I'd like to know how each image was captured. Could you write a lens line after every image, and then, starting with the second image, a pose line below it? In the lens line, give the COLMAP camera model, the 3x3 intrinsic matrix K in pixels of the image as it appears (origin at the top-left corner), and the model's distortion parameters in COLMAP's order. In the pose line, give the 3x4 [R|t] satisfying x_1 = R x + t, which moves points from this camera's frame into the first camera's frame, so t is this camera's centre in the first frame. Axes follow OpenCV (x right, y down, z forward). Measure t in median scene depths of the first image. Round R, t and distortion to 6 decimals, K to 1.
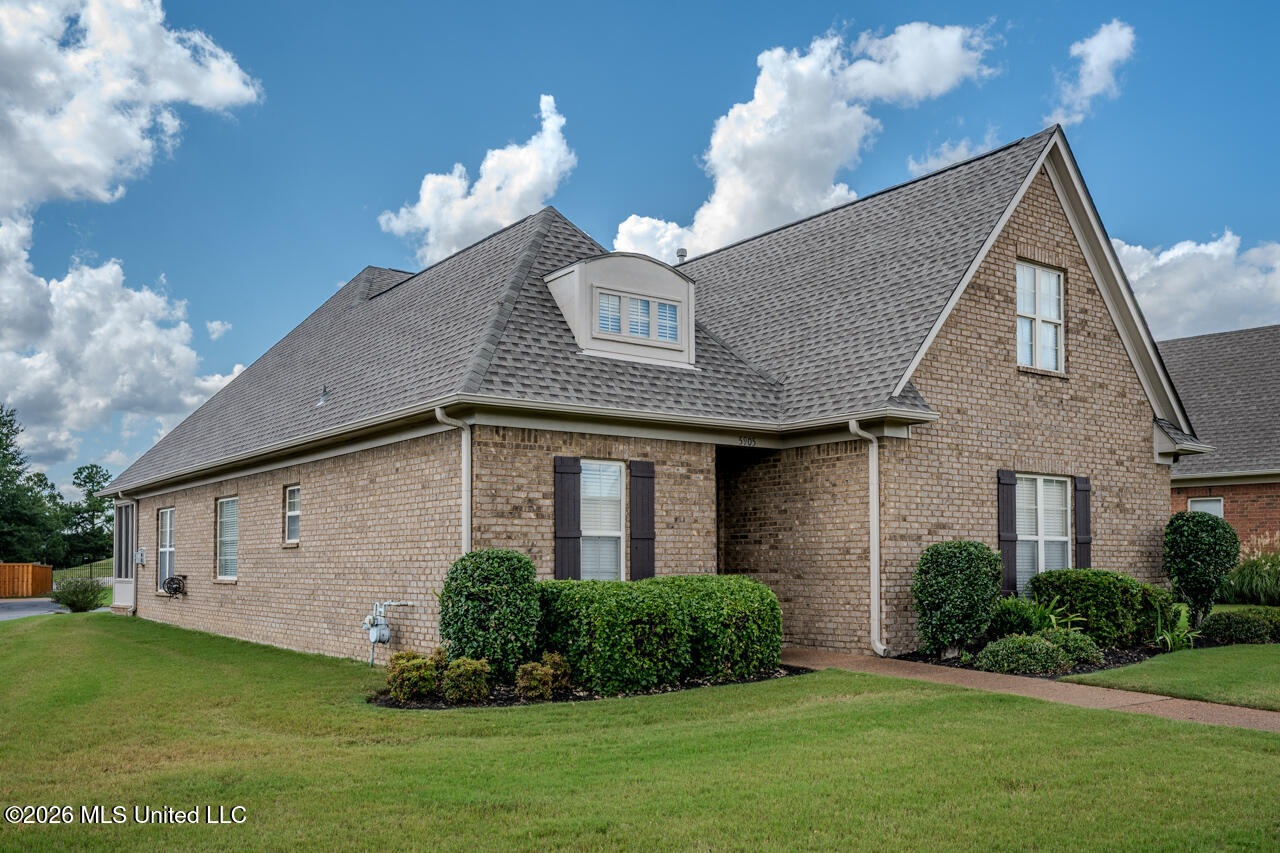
lens RADIAL K [[1103.5, 0, 640.9], [0, 1103.5, 433.1], [0, 0, 1]] dist [0.002638, 0.000671]
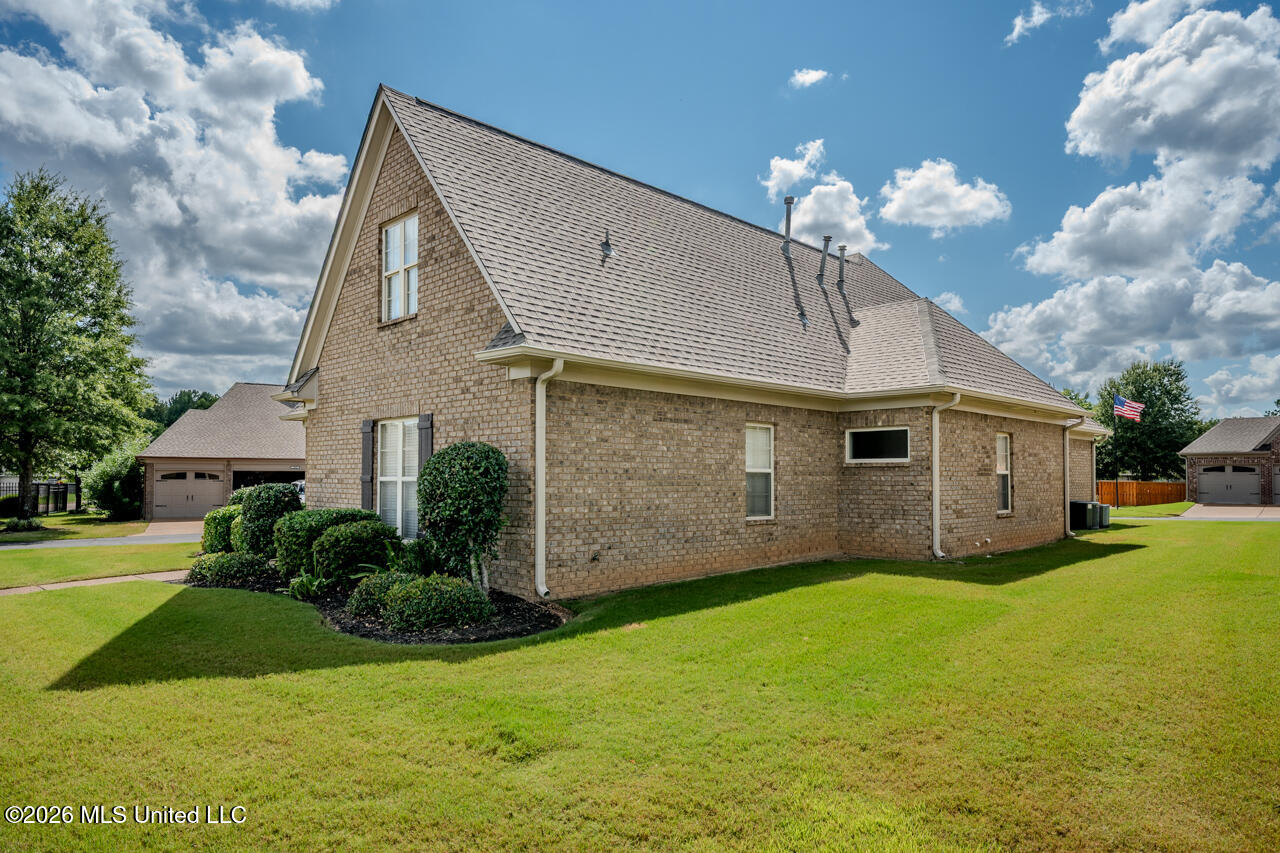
lens RADIAL K [[775.5, 0, 640.3], [0, 775.5, 416.2], [0, 0, 1]] dist [-0.002379, -0.005092]
pose [[0.159343, -0.083114, -0.983718, 1.077132], [0.109600, 0.991779, -0.066042, 0.104755], [0.981121, -0.097292, 0.167143, 1.055208]]
